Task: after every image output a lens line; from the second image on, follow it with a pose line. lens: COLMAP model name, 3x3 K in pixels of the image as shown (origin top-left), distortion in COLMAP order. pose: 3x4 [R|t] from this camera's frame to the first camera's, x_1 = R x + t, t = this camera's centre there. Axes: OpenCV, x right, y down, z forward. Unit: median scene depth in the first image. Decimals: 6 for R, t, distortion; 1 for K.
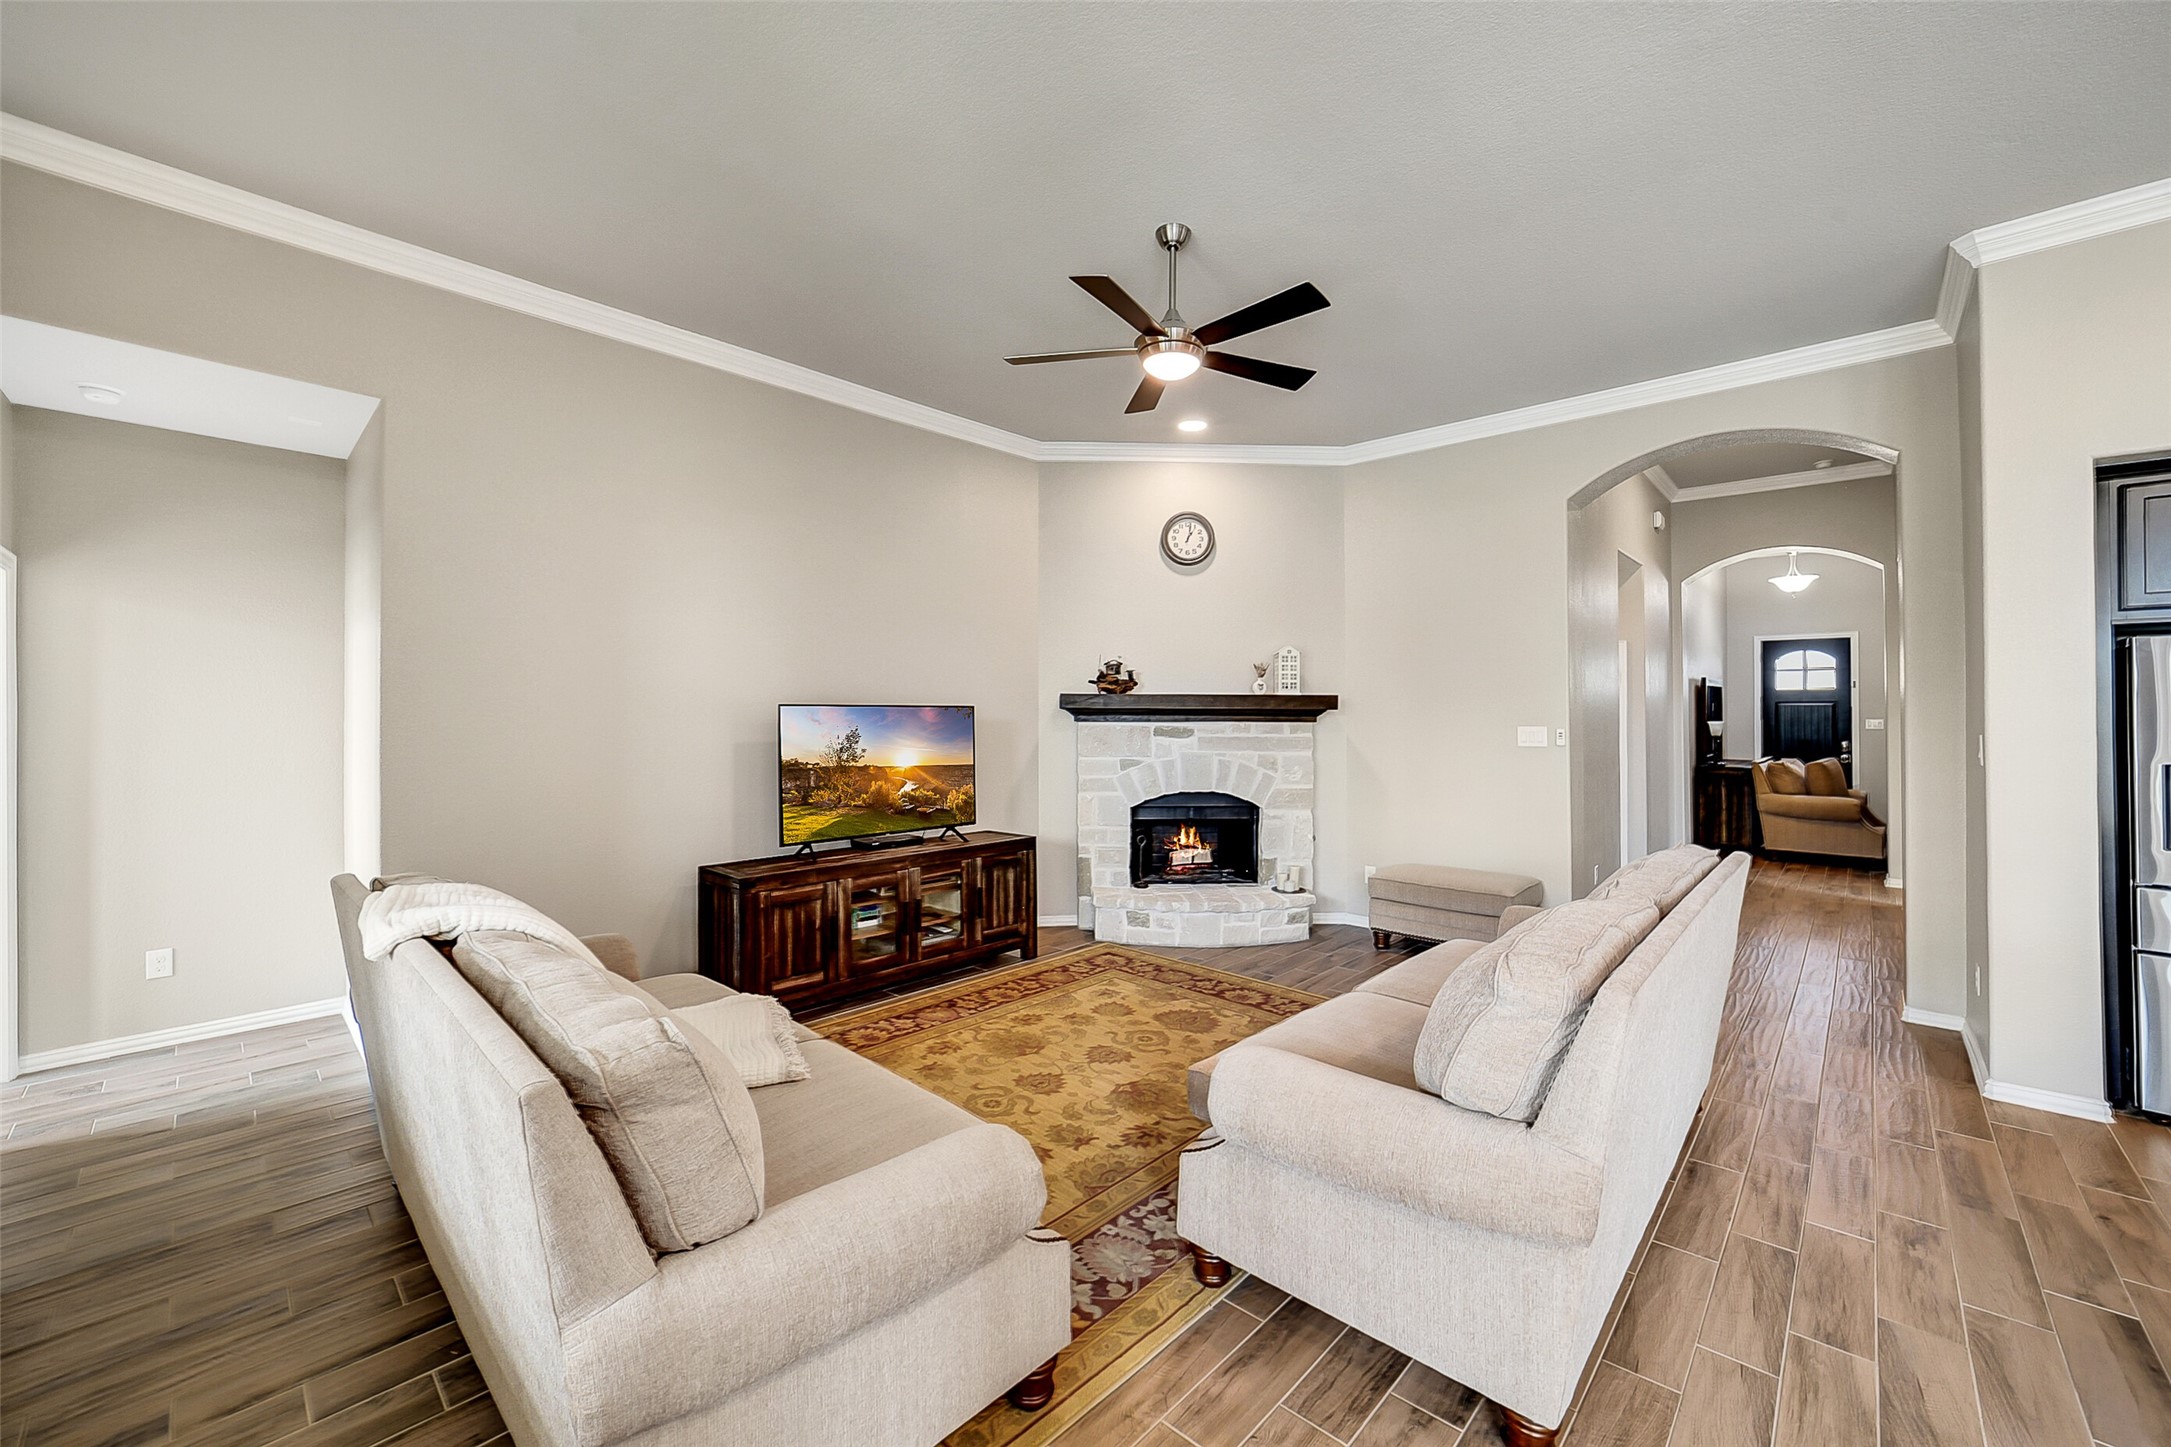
lens RADIAL K [[859.9, 0, 1088.6], [0, 859.9, 706.9], [0, 0, 1]] dist [-0.012083, 0.000947]
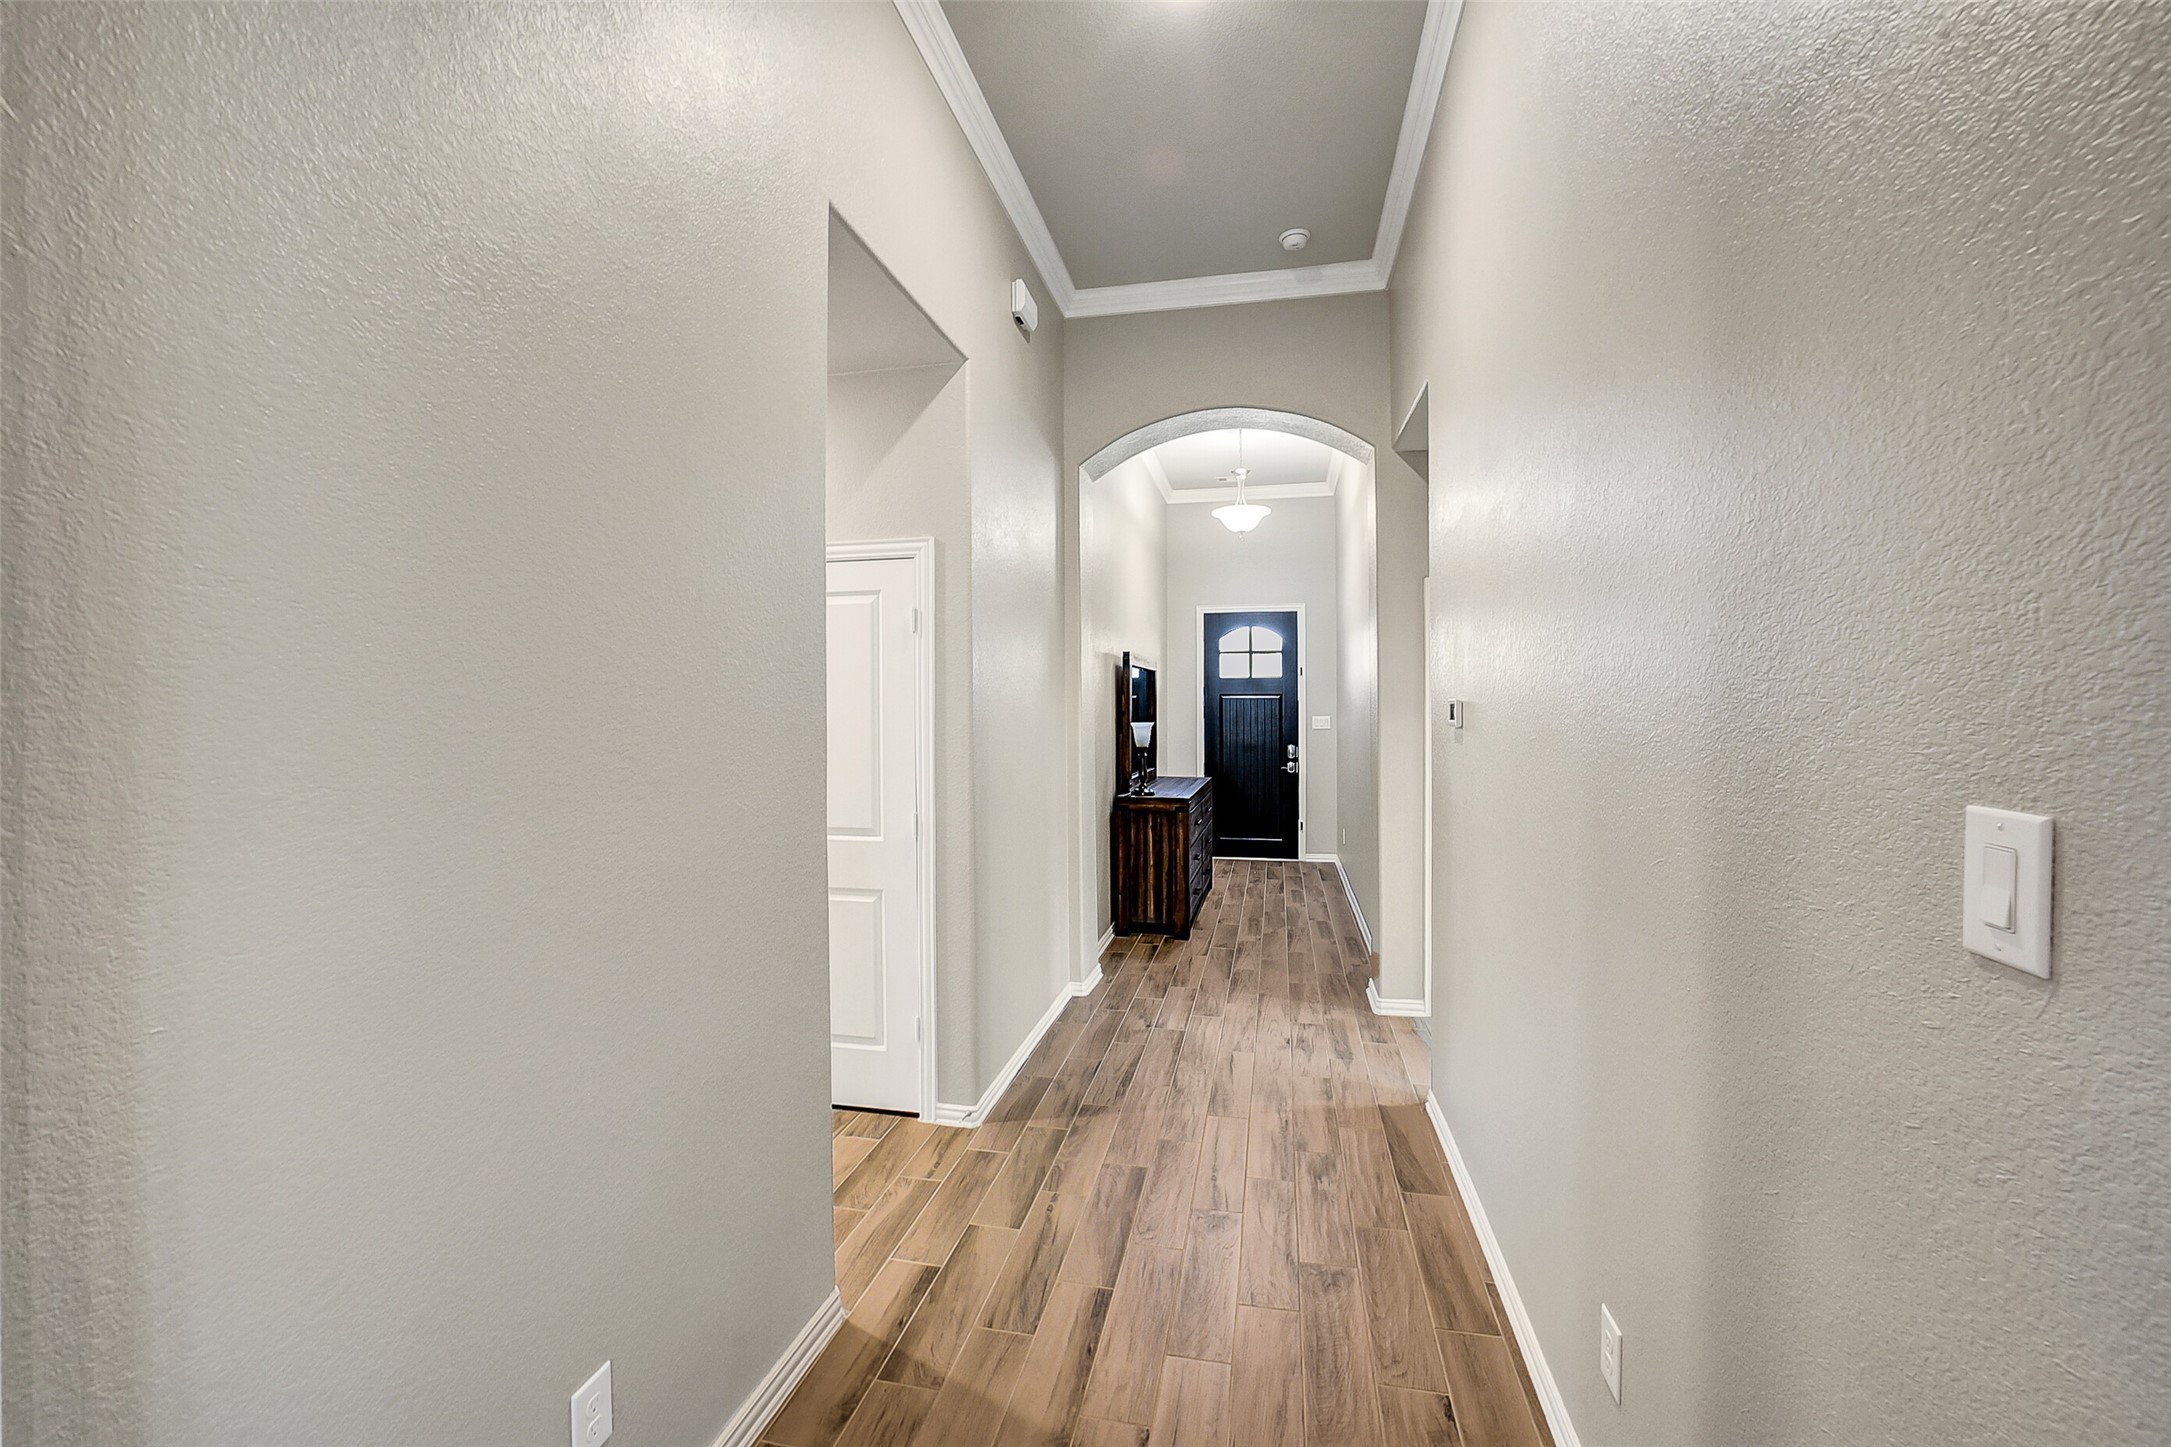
lens RADIAL K [[859.9, 0, 1083.6], [0, 859.9, 721.6], [0, 0, 1]] dist [-0.012083, 0.000947]
pose [[0.867448, -0.010148, 0.497425, 0.345039], [-0.003386, 0.999648, 0.026298, -0.001188], [-0.497517, -0.024496, 0.867108, 0.428020]]
